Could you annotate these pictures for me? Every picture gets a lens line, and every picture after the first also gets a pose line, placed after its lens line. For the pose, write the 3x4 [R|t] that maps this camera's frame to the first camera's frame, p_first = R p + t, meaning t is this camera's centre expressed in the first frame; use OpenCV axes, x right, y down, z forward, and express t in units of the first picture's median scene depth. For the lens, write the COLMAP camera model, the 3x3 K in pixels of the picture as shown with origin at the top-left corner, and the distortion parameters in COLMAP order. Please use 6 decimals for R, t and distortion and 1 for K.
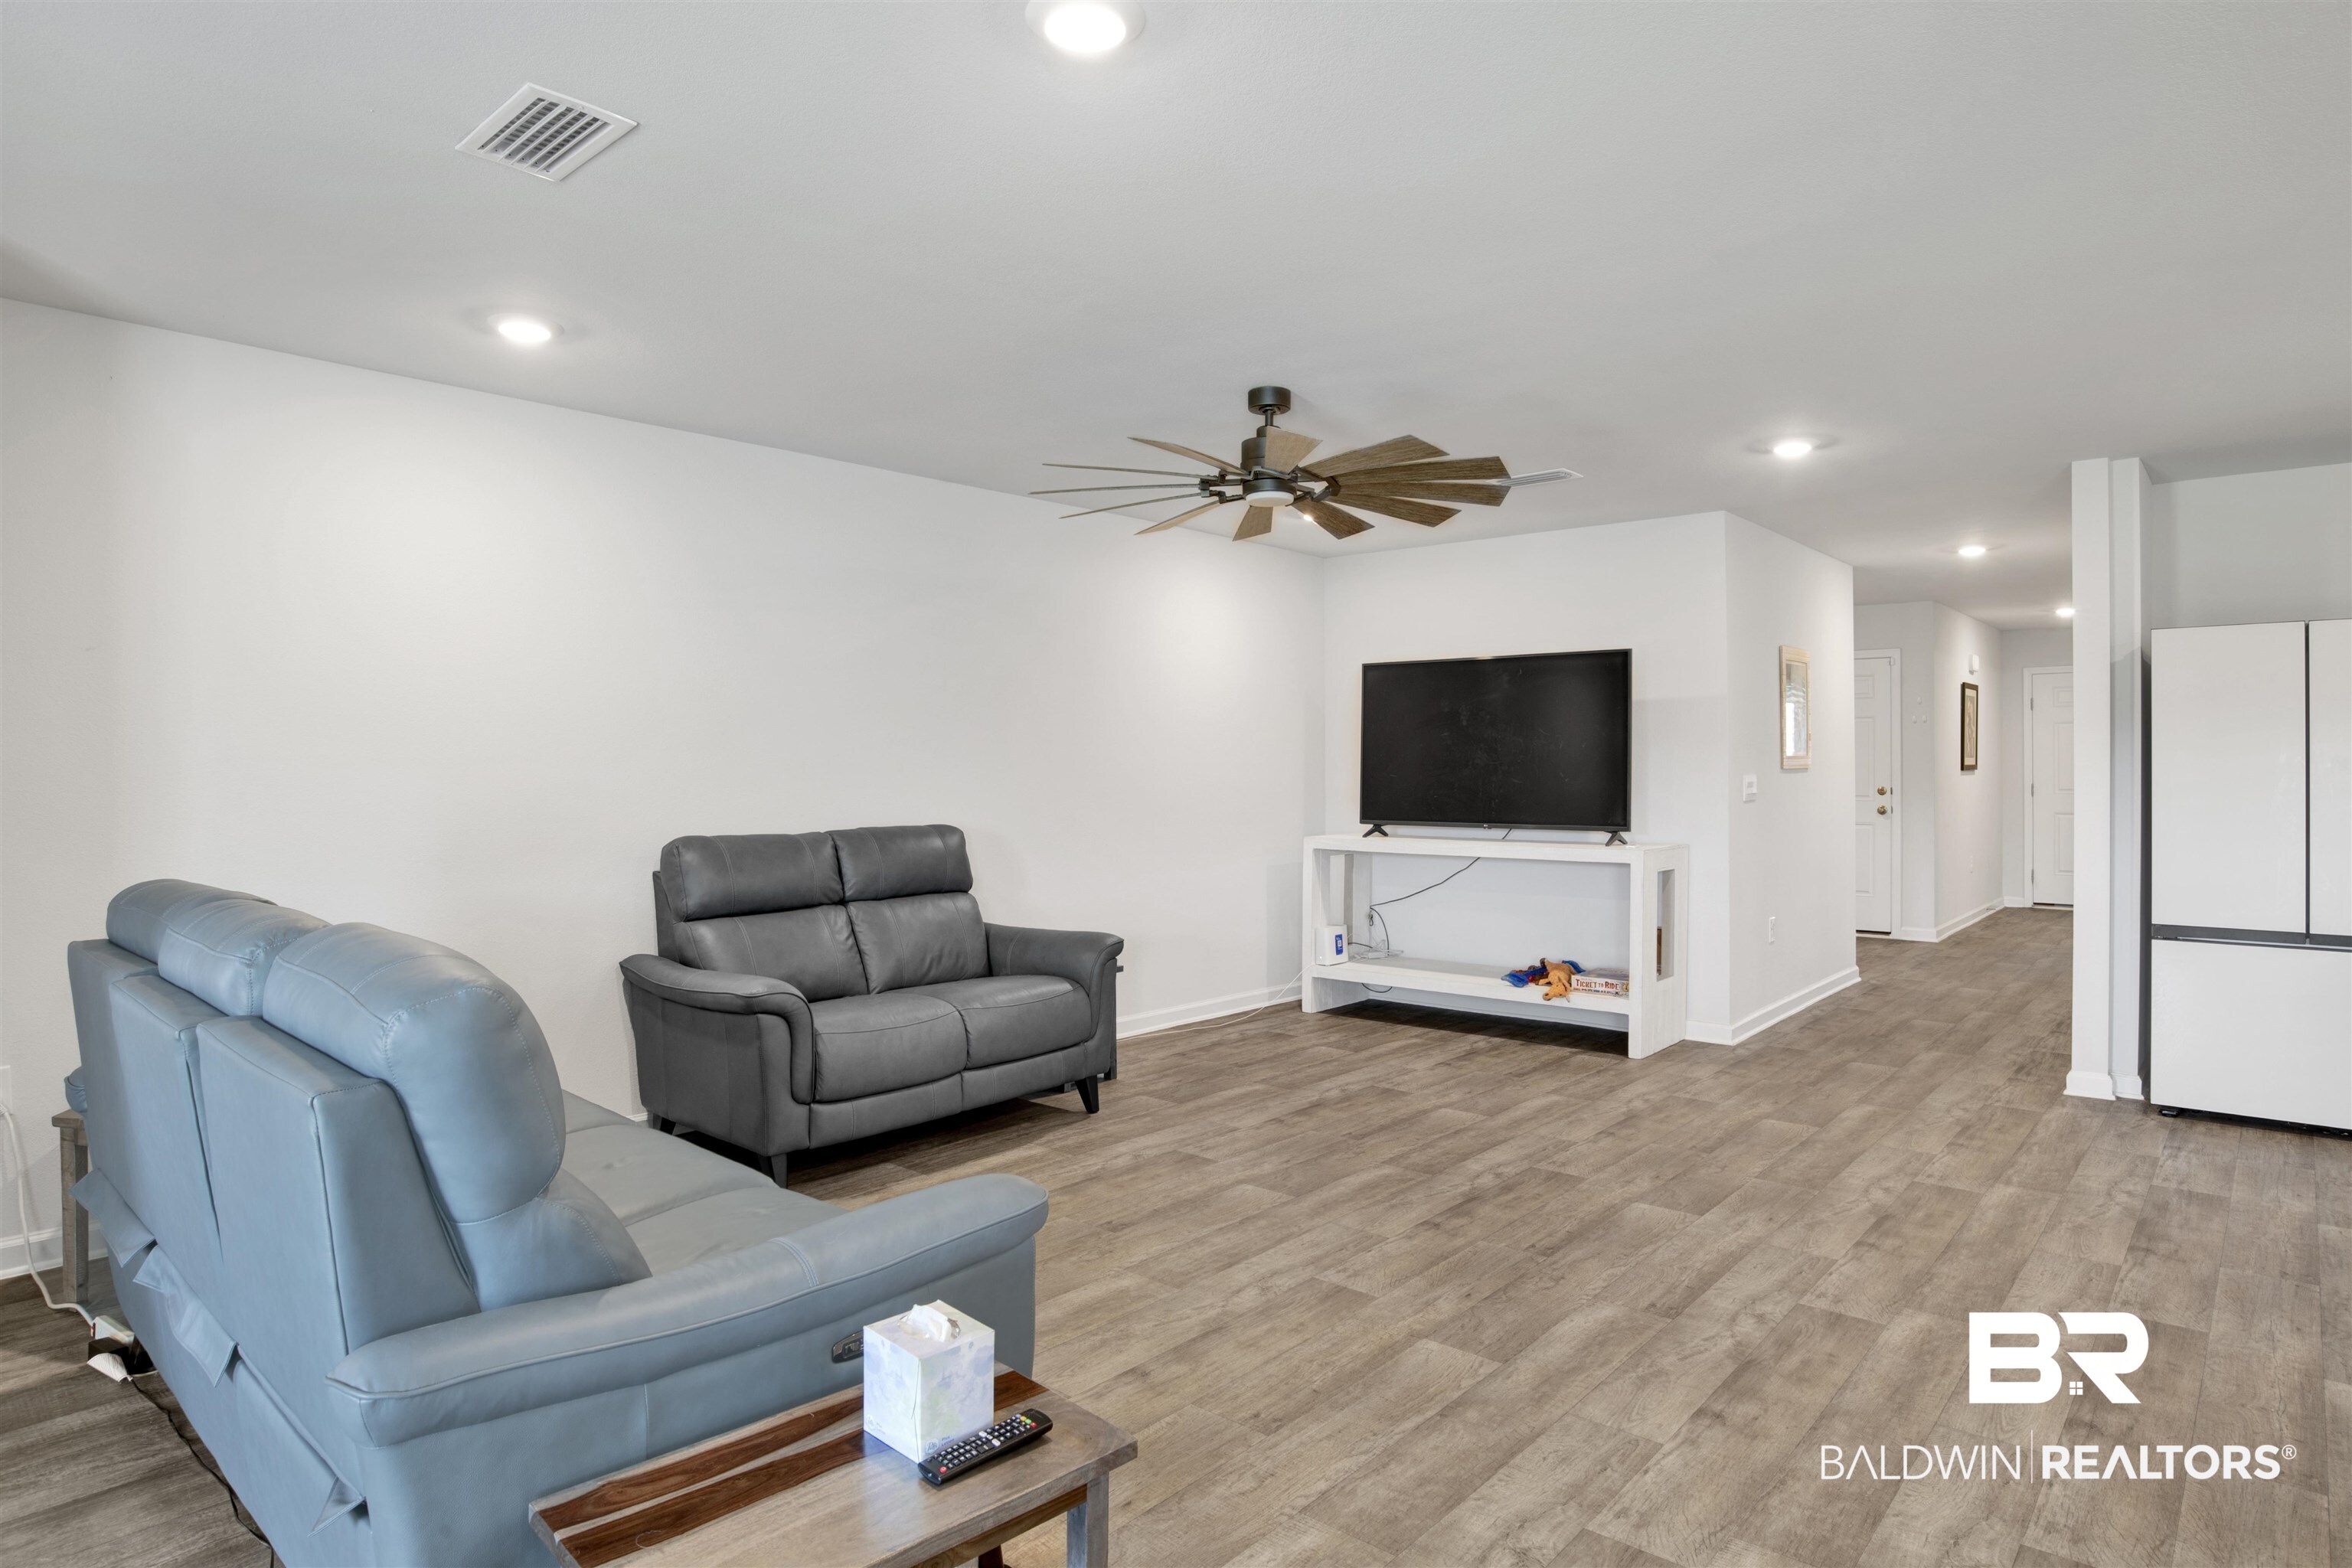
lens RADIAL K [[1305.8, 0, 1180.0], [0, 1305.8, 780.5], [0, 0, 1]] dist [-0.047706, 0.004696]
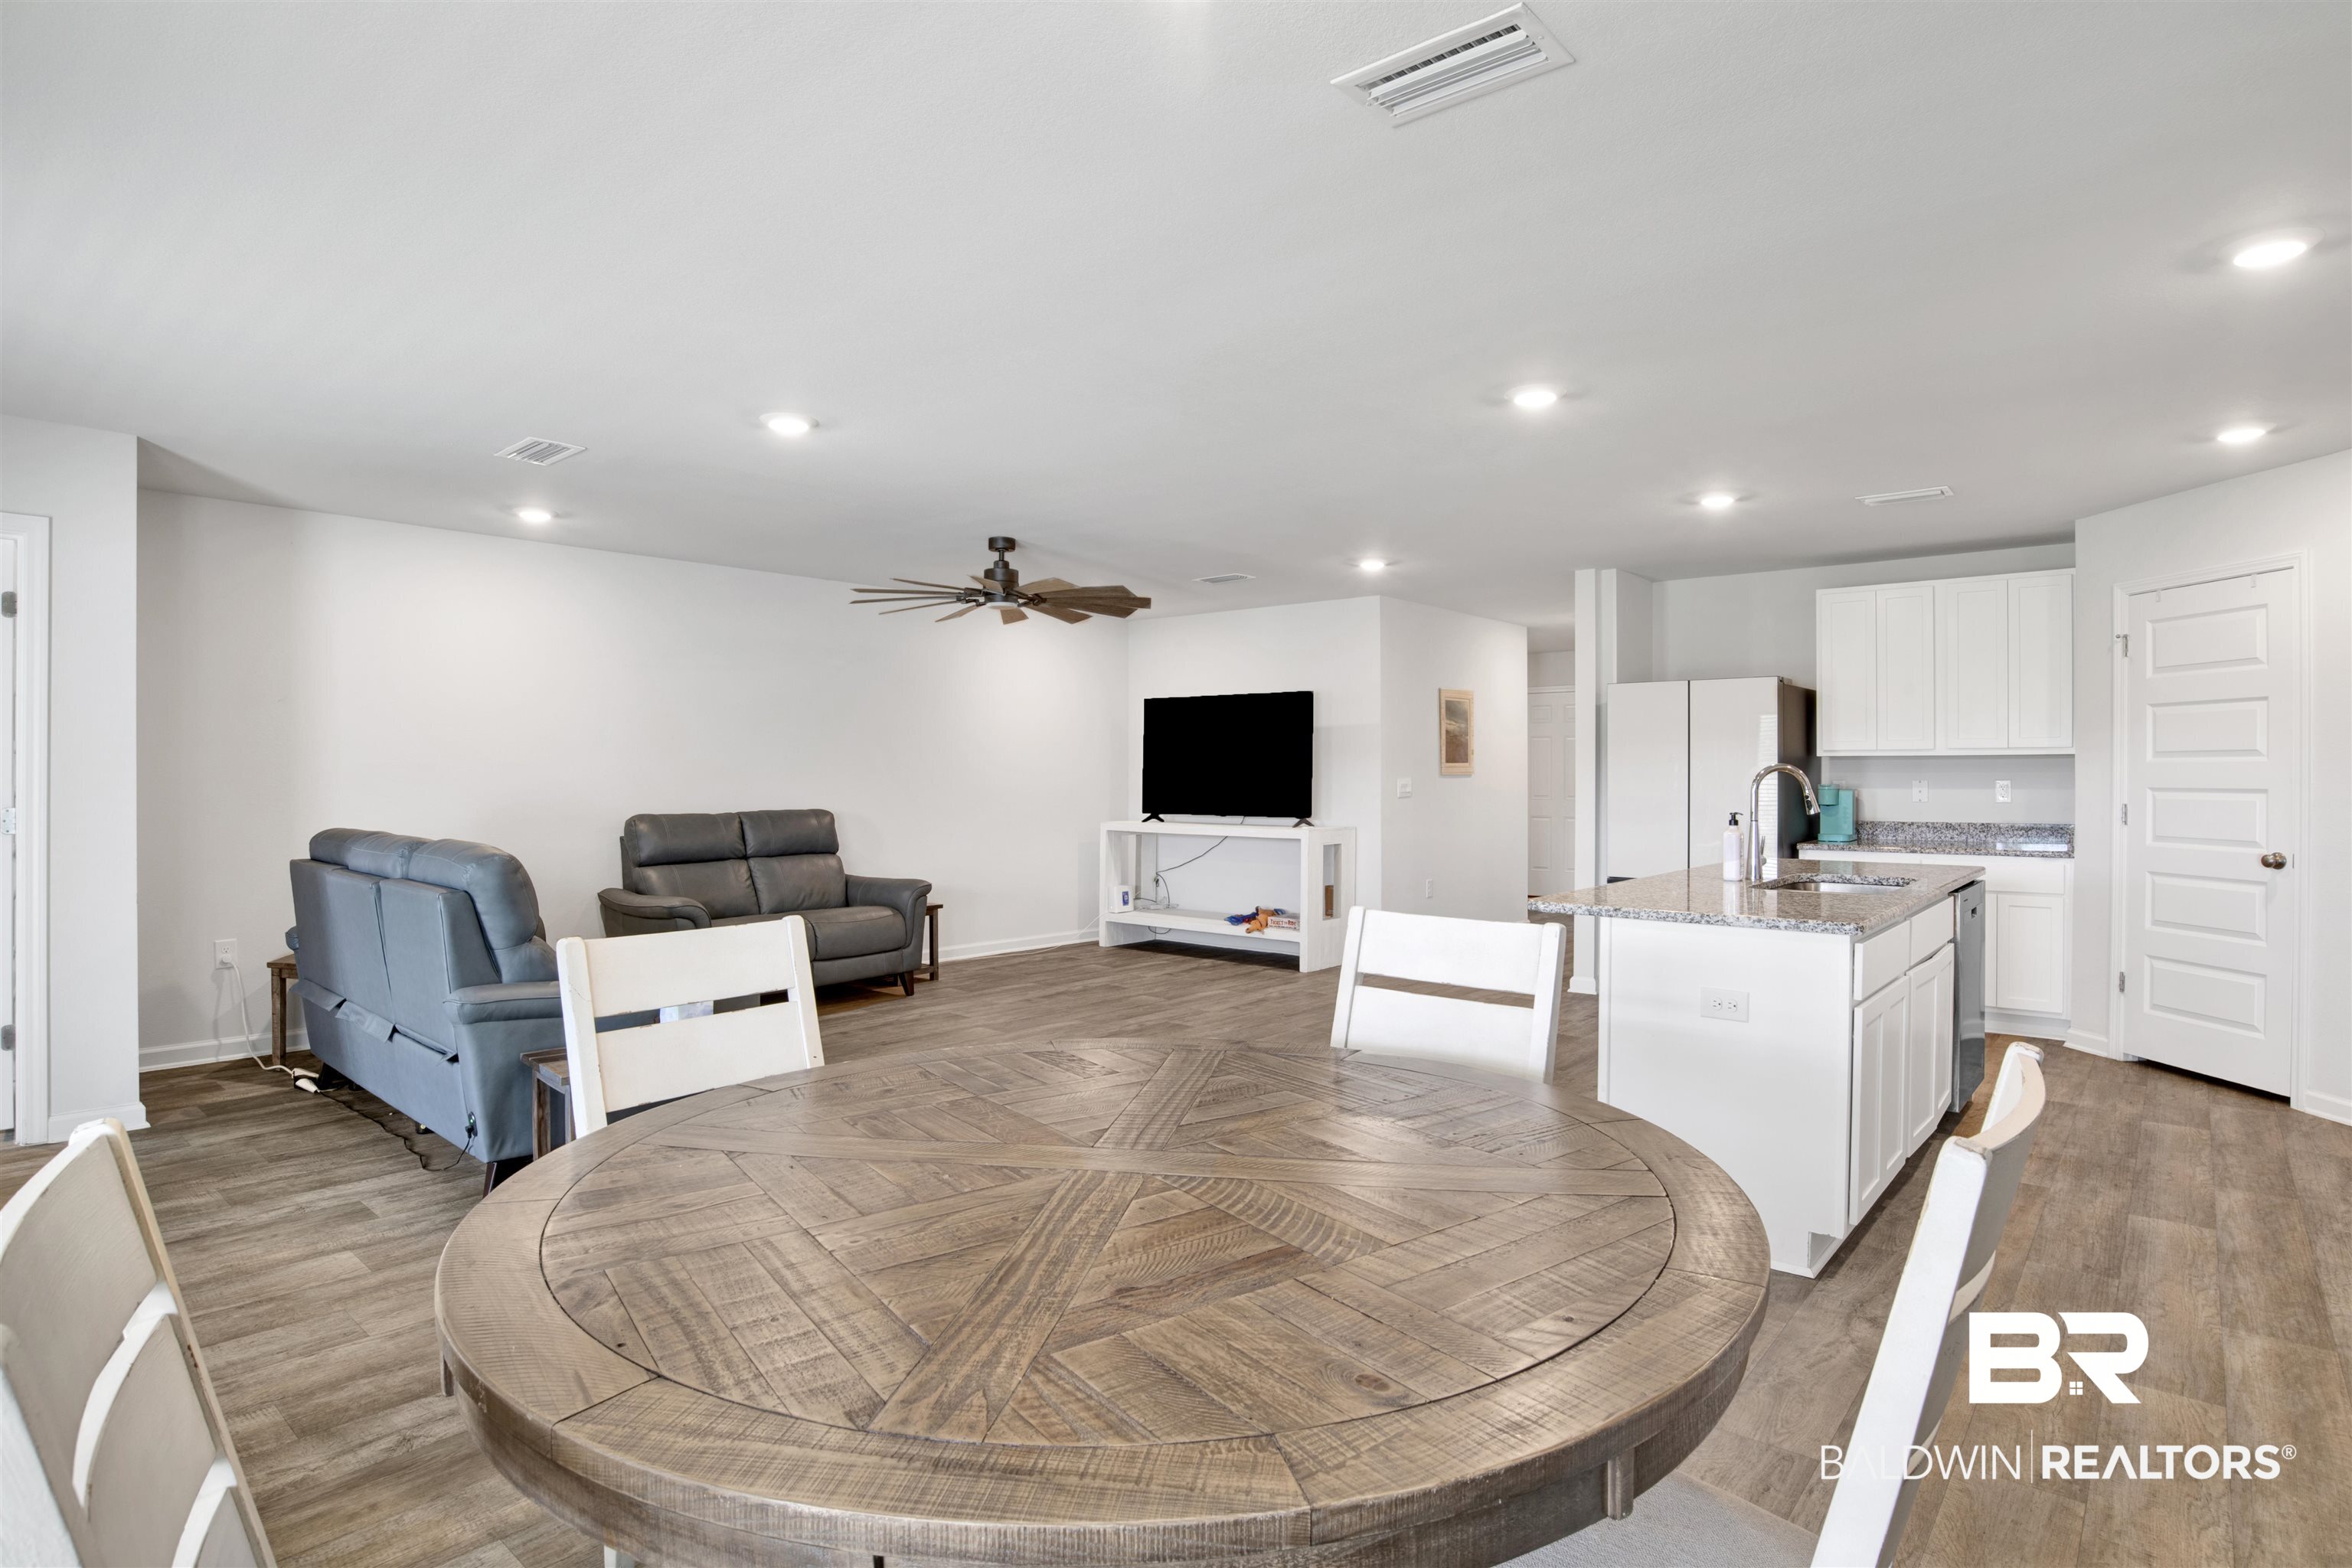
lens RADIAL K [[1215.2, 0, 1195.9], [0, 1215.2, 785.7], [0, 0, 1]] dist [-0.045002, 0.001298]
pose [[0.999856, 0.004096, 0.016439, 0.242841], [-0.004099, 0.999992, 0.000186, 0.004630], [-0.016438, -0.000253, 0.999865, -0.429815]]
